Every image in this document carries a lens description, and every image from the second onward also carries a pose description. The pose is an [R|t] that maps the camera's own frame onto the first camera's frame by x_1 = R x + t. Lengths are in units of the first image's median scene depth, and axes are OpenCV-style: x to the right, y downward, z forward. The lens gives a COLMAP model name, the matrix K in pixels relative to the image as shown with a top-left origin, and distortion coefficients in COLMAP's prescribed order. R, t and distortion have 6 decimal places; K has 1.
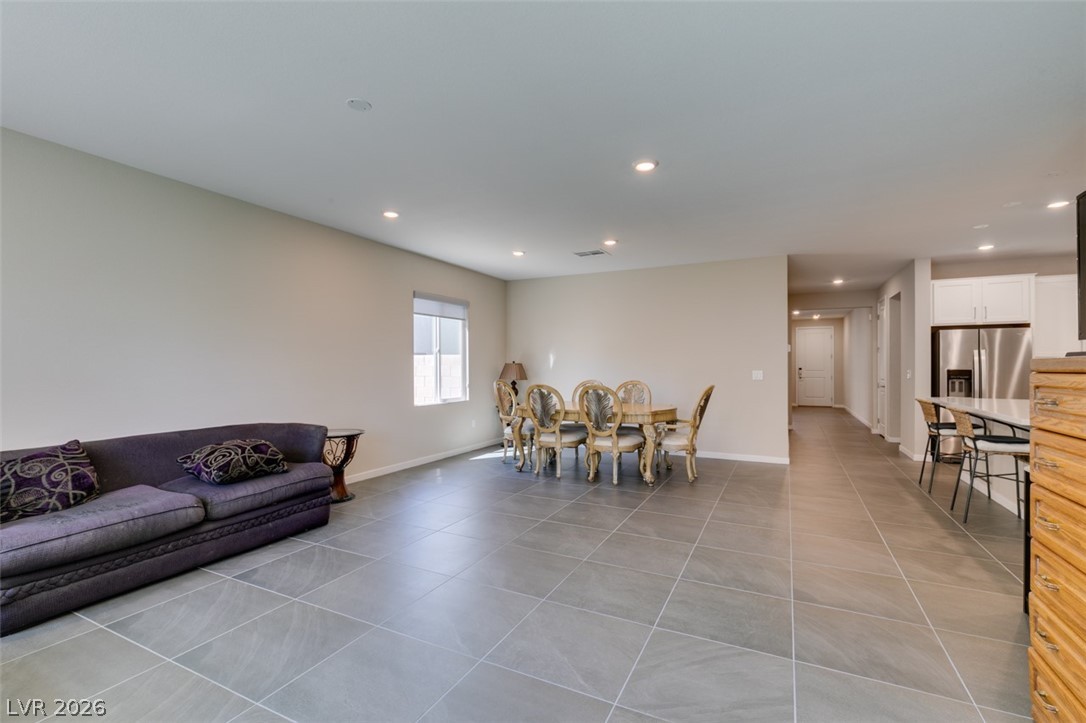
lens RADIAL K [[484.7, 0, 540.8], [0, 484.7, 363.0], [0, 0, 1]] dist [0.003000, -0.001038]
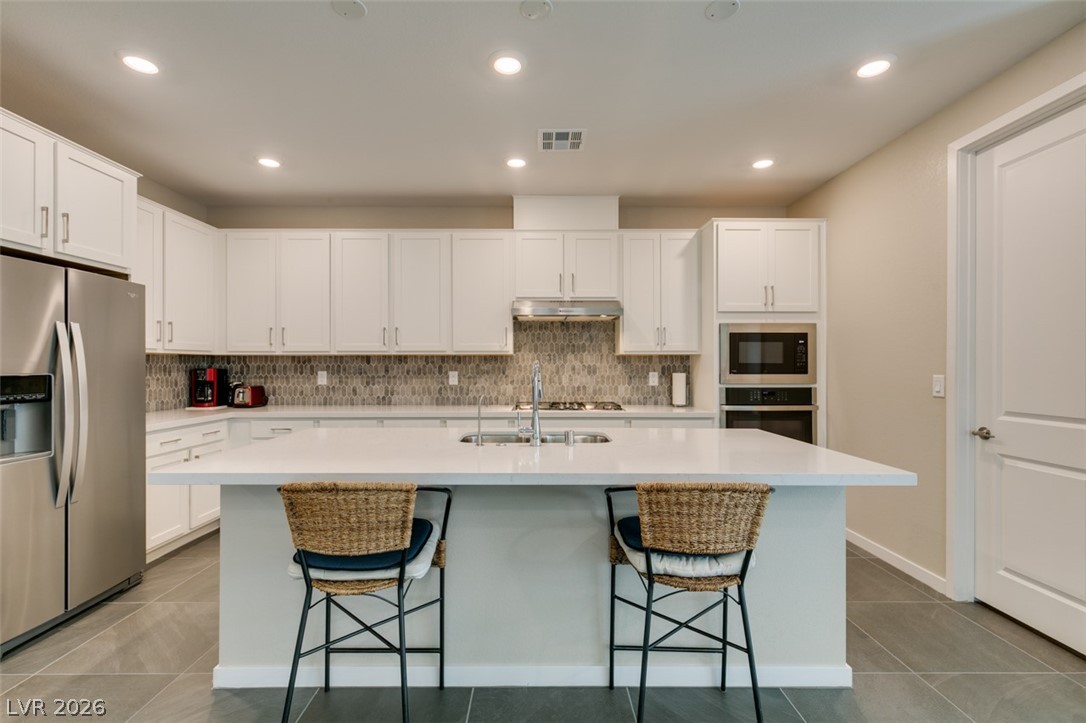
lens RADIAL K [[485.5, 0, 538.1], [0, 485.5, 364.3], [0, 0, 1]] dist [0.002731, -0.000118]
pose [[-0.455537, 0.002273, 0.890214, 0.384652], [-0.003977, 0.999982, -0.004589, 0.005729], [-0.890208, -0.005631, -0.455519, 0.821254]]
